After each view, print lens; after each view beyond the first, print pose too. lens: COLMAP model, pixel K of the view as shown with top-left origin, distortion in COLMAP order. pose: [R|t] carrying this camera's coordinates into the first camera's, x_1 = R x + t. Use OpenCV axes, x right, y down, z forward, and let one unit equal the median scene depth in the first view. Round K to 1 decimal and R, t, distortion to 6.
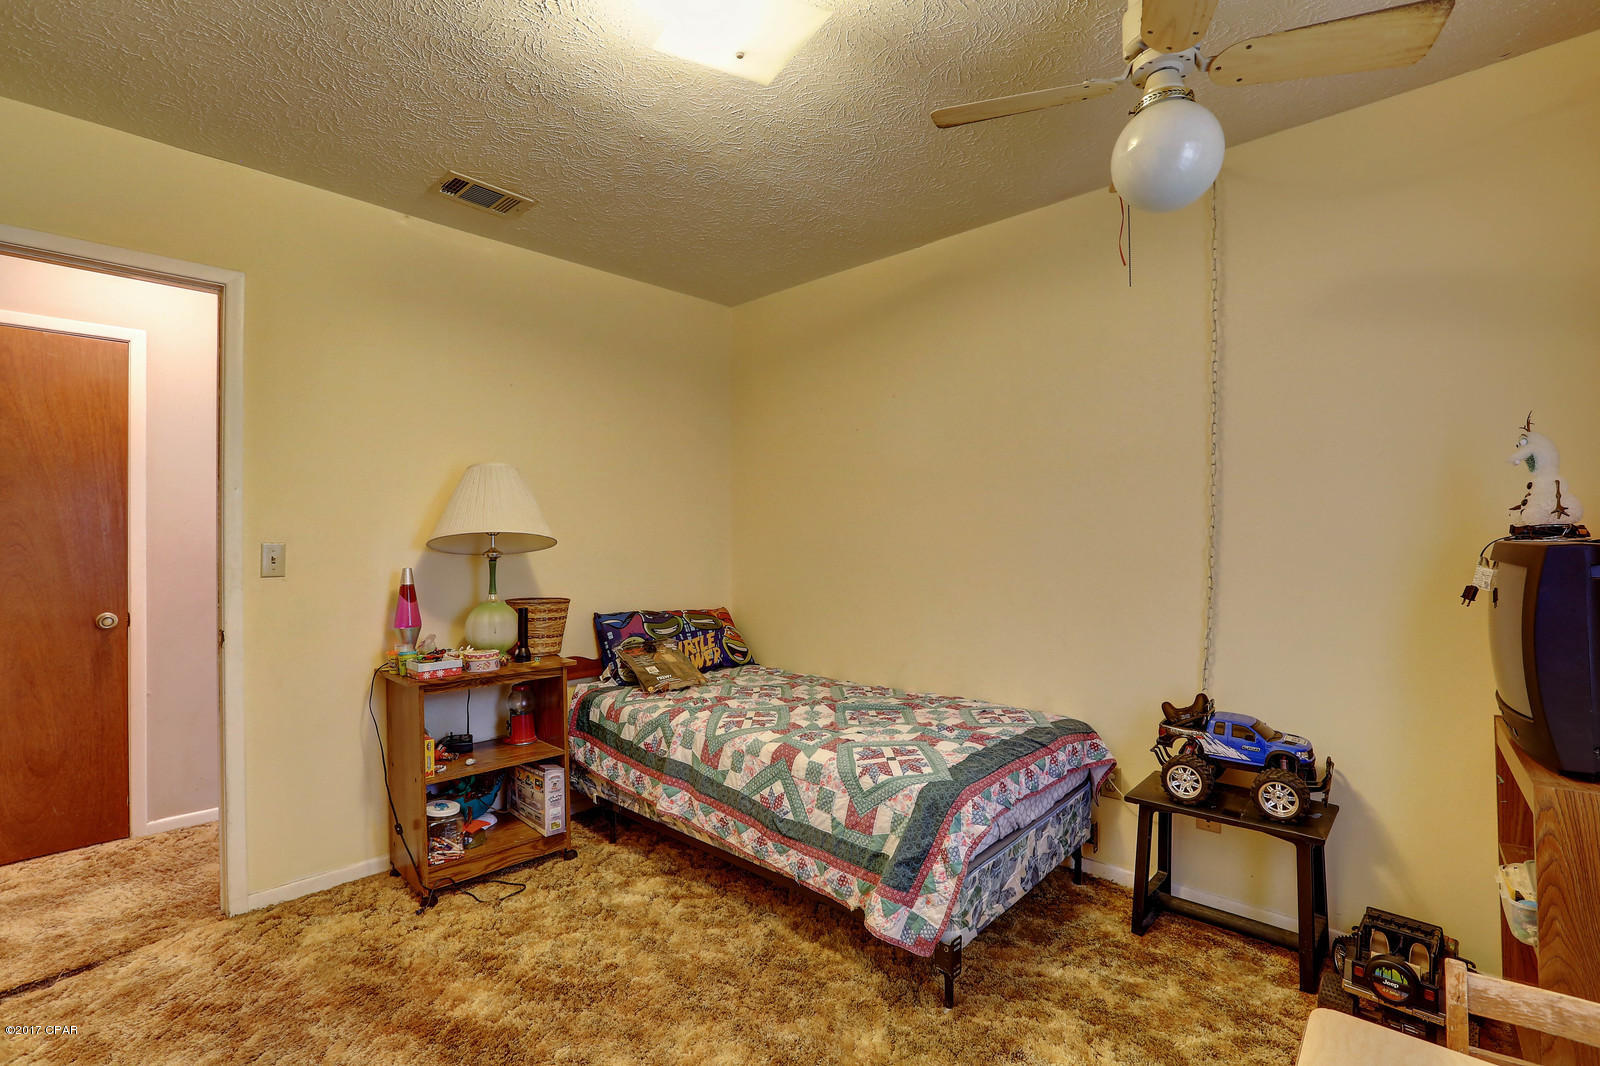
lens RADIAL K [[737.2, 0, 790.6], [0, 737.2, 537.0], [0, 0, 1]] dist [-0.062720, 0.027265]
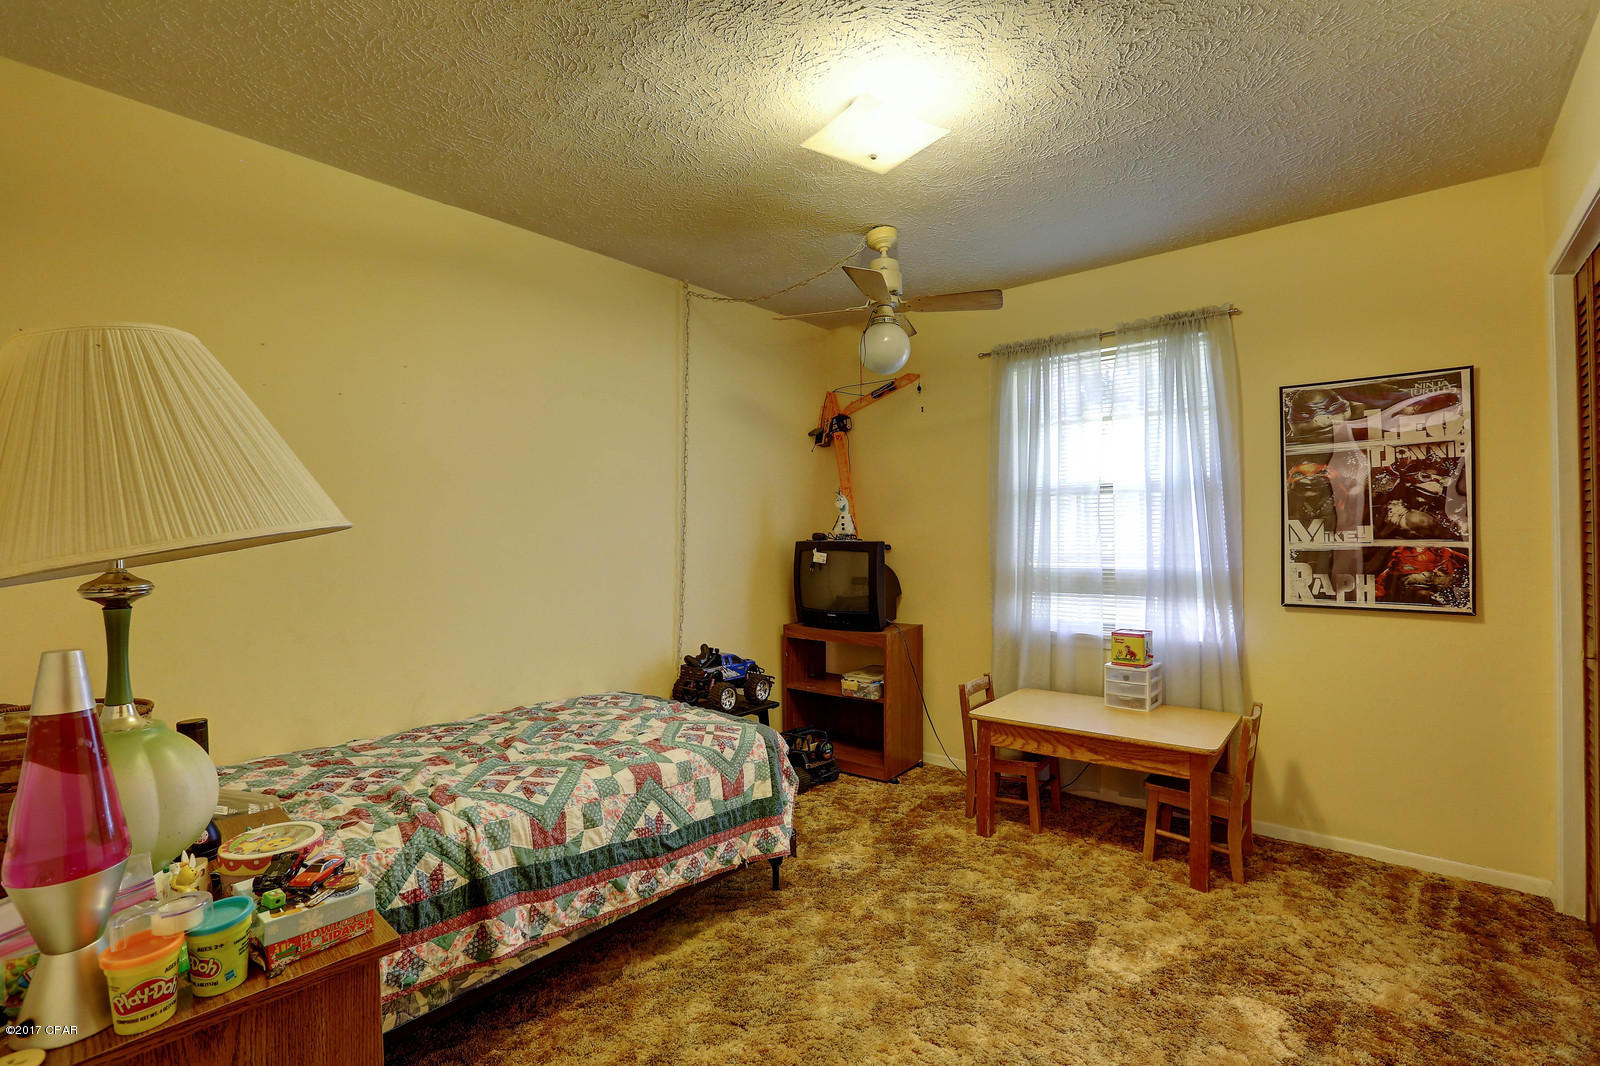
lens RADIAL K [[737.2, 0, 790.6], [0, 737.2, 537.0], [0, 0, 1]] dist [-0.062720, 0.027265]
pose [[-0.069393, 0.011737, 0.997520, -0.945140], [0.004961, 0.999922, -0.011420, 0.009603], [-0.997577, 0.004157, -0.069446, 0.882130]]
